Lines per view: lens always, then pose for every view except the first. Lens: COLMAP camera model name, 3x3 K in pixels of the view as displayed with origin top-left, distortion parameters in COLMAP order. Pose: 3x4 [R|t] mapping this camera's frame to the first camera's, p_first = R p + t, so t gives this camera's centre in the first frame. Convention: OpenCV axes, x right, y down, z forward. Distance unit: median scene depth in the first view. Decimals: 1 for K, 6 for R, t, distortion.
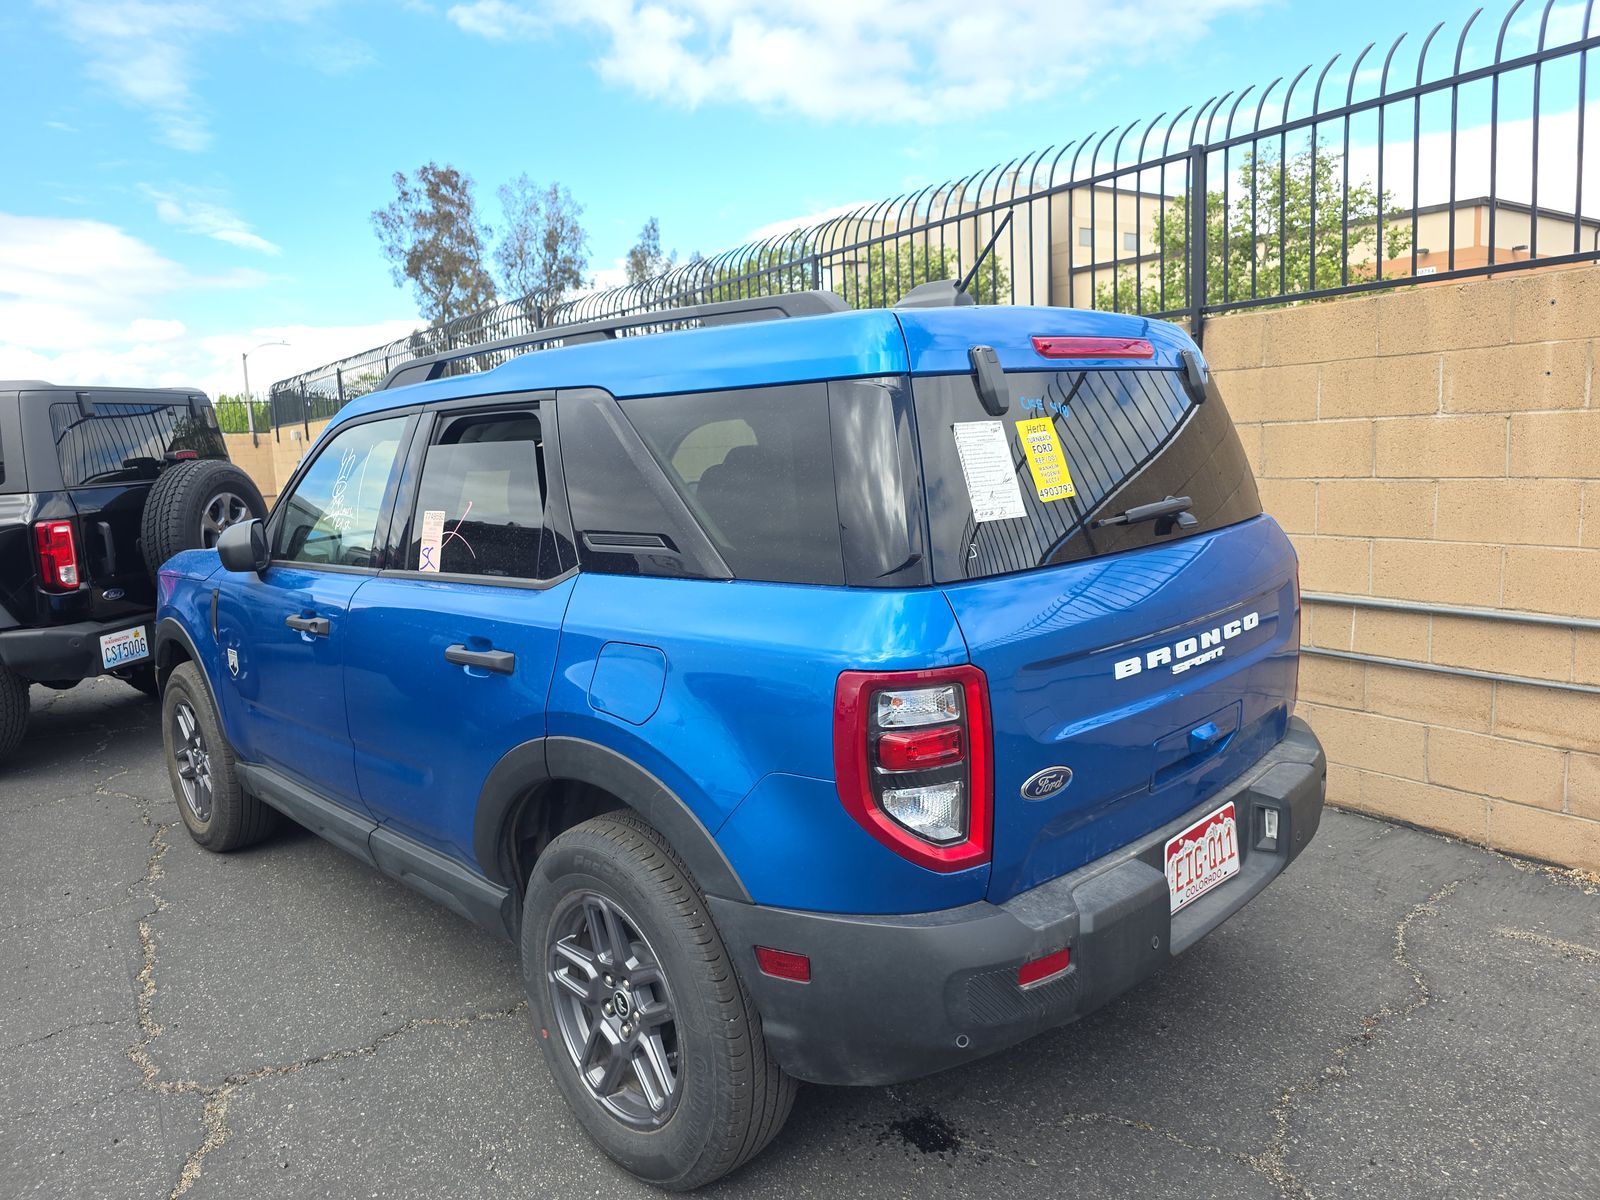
lens RADIAL K [[1079.5, 0, 793.8], [0, 1079.5, 589.2], [0, 0, 1]] dist [0.031648, -0.007685]
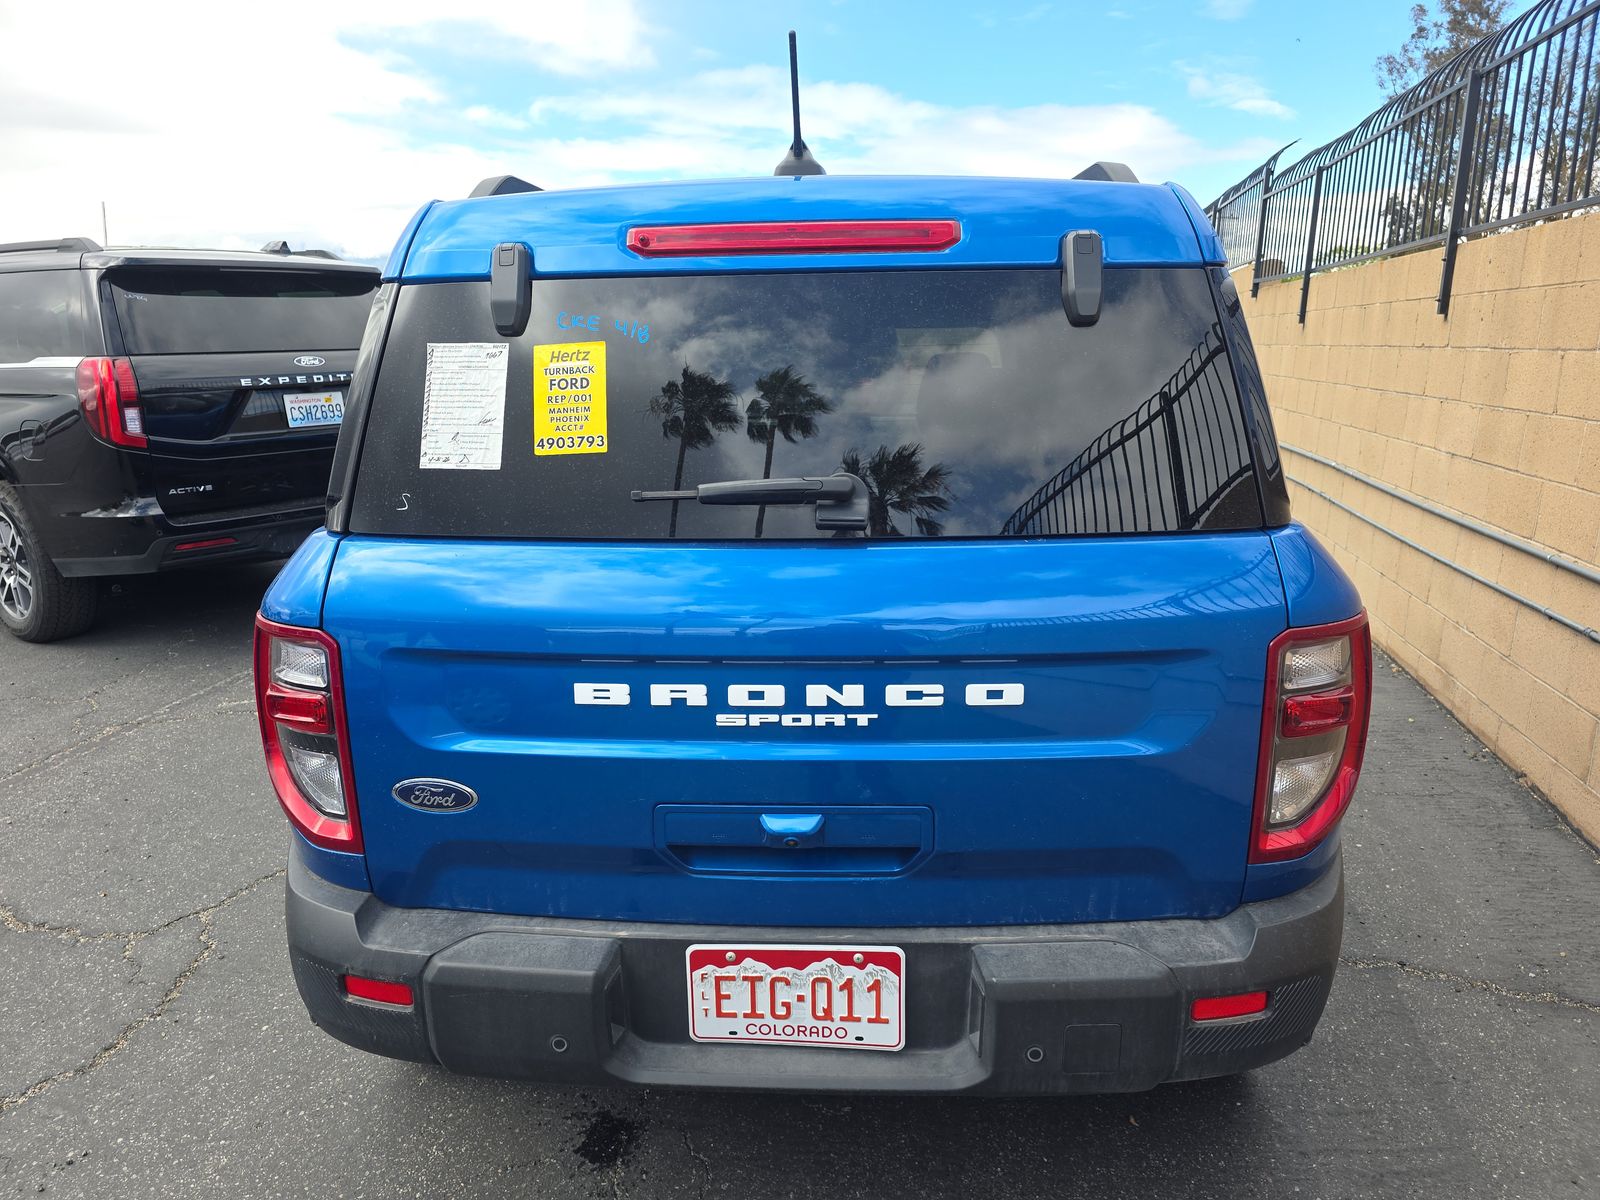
lens RADIAL K [[1079.5, 0, 798.1], [0, 1079.5, 606.4], [0, 0, 1]] dist [0.031648, -0.007685]
pose [[0.678711, 0.217932, -0.701325, 0.812707], [-0.129624, 0.975512, 0.177690, -0.120203], [0.722875, -0.029692, 0.690340, 0.531791]]
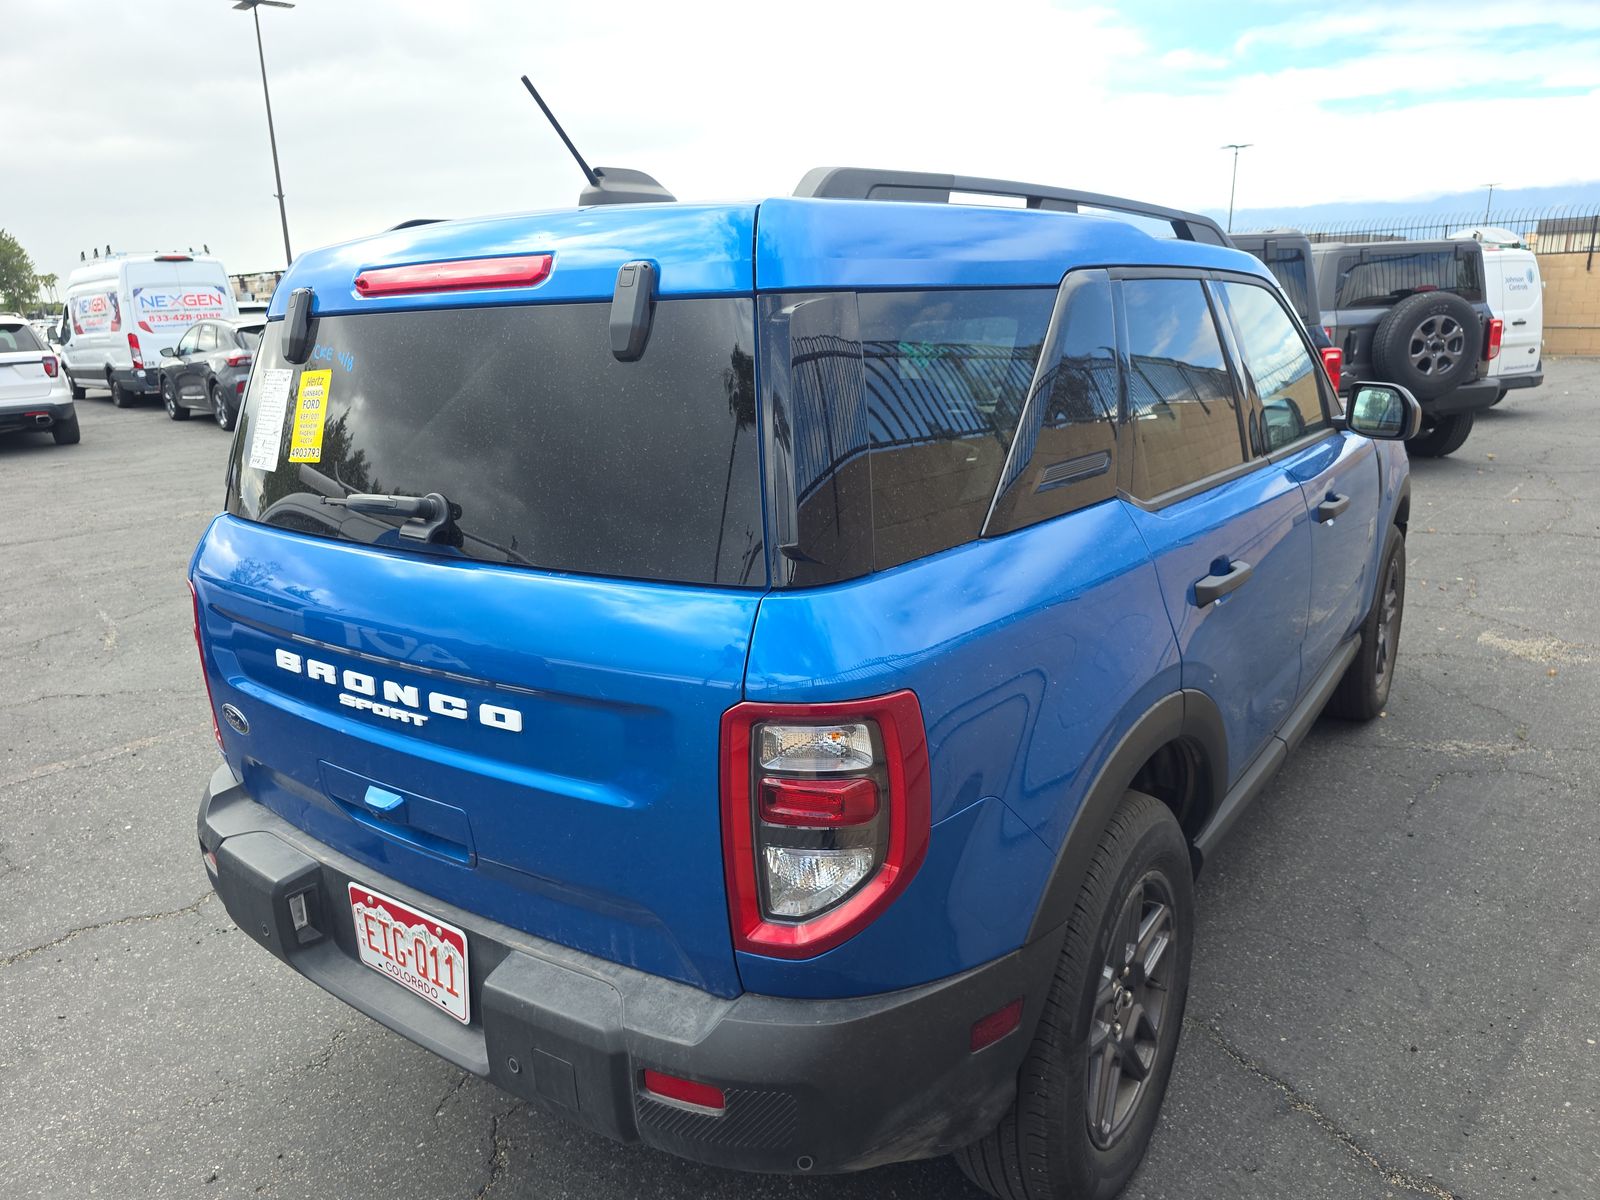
lens RADIAL K [[1079.5, 0, 797.0], [0, 1079.5, 607.1], [0, 0, 1]] dist [0.031648, -0.007685]
pose [[0.175680, 0.302728, -0.936745, 1.096846], [-0.115579, 0.951306, 0.285758, -0.250321], [0.977639, 0.058066, 0.202115, 1.106589]]
